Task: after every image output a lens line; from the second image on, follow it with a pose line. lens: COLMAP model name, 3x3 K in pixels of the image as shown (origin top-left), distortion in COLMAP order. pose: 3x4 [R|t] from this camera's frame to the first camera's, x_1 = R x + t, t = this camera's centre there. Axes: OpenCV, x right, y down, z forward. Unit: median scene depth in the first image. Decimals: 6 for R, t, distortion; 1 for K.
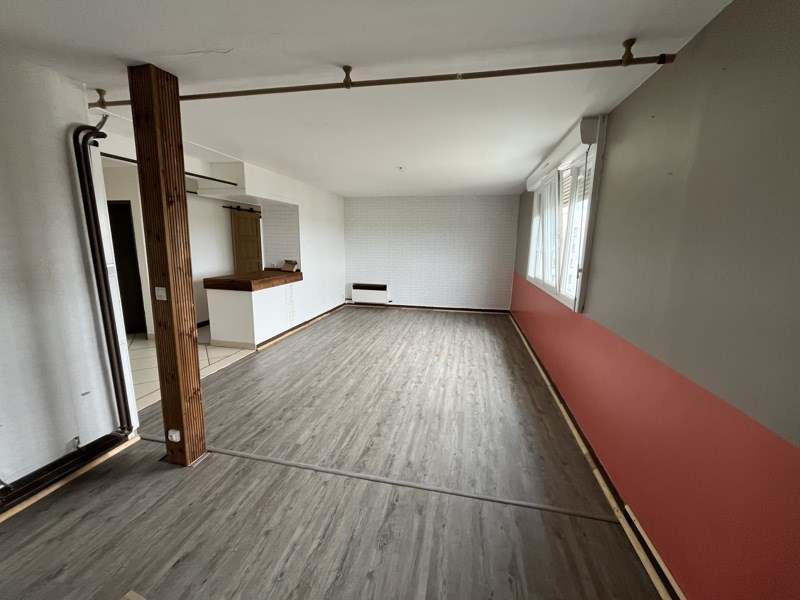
lens RADIAL K [[320.6, 0, 400.5], [0, 320.6, 303.3], [0, 0, 1]] dist [-0.003538, -0.000106]
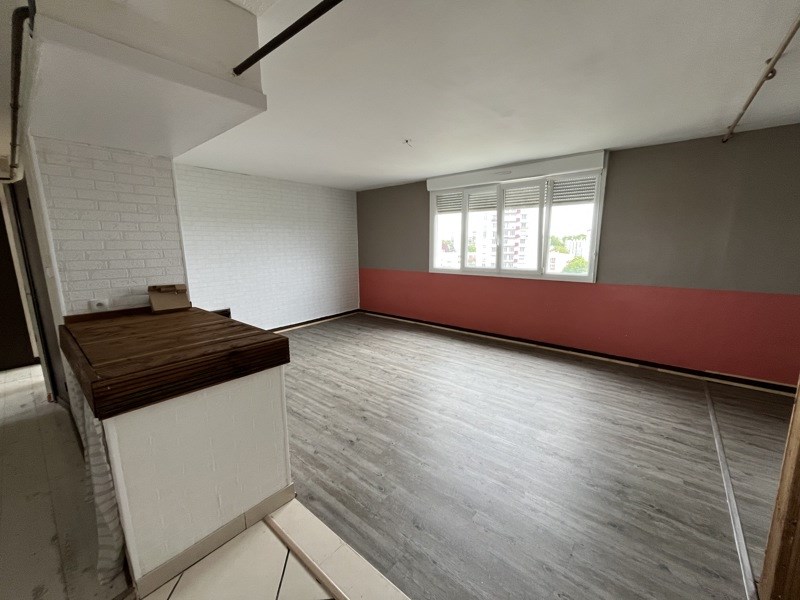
lens RADIAL K [[320.6, 0, 394.4], [0, 320.6, 302.8], [0, 0, 1]] dist [-0.003538, -0.000106]
pose [[0.473260, -0.179862, 0.862366, -0.580727], [0.182764, 0.977682, 0.103614, -0.100658], [-0.861755, 0.108574, 0.495570, 0.536292]]
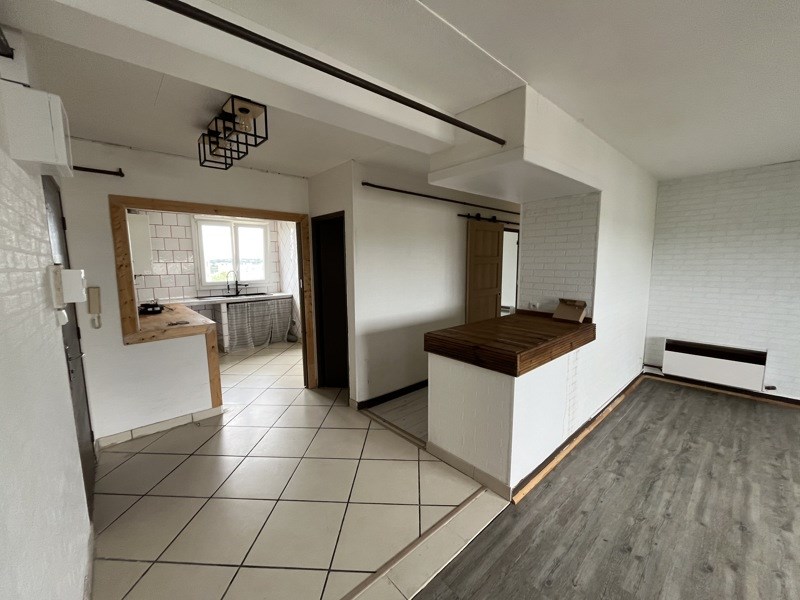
lens RADIAL K [[320.6, 0, 398.1], [0, 320.6, 300.9], [0, 0, 1]] dist [-0.003538, -0.000106]
pose [[0.805471, 0.046033, -0.590845, -0.267077], [-0.088288, 0.995174, -0.042824, -0.085882], [0.586022, 0.086658, 0.805648, 0.423604]]
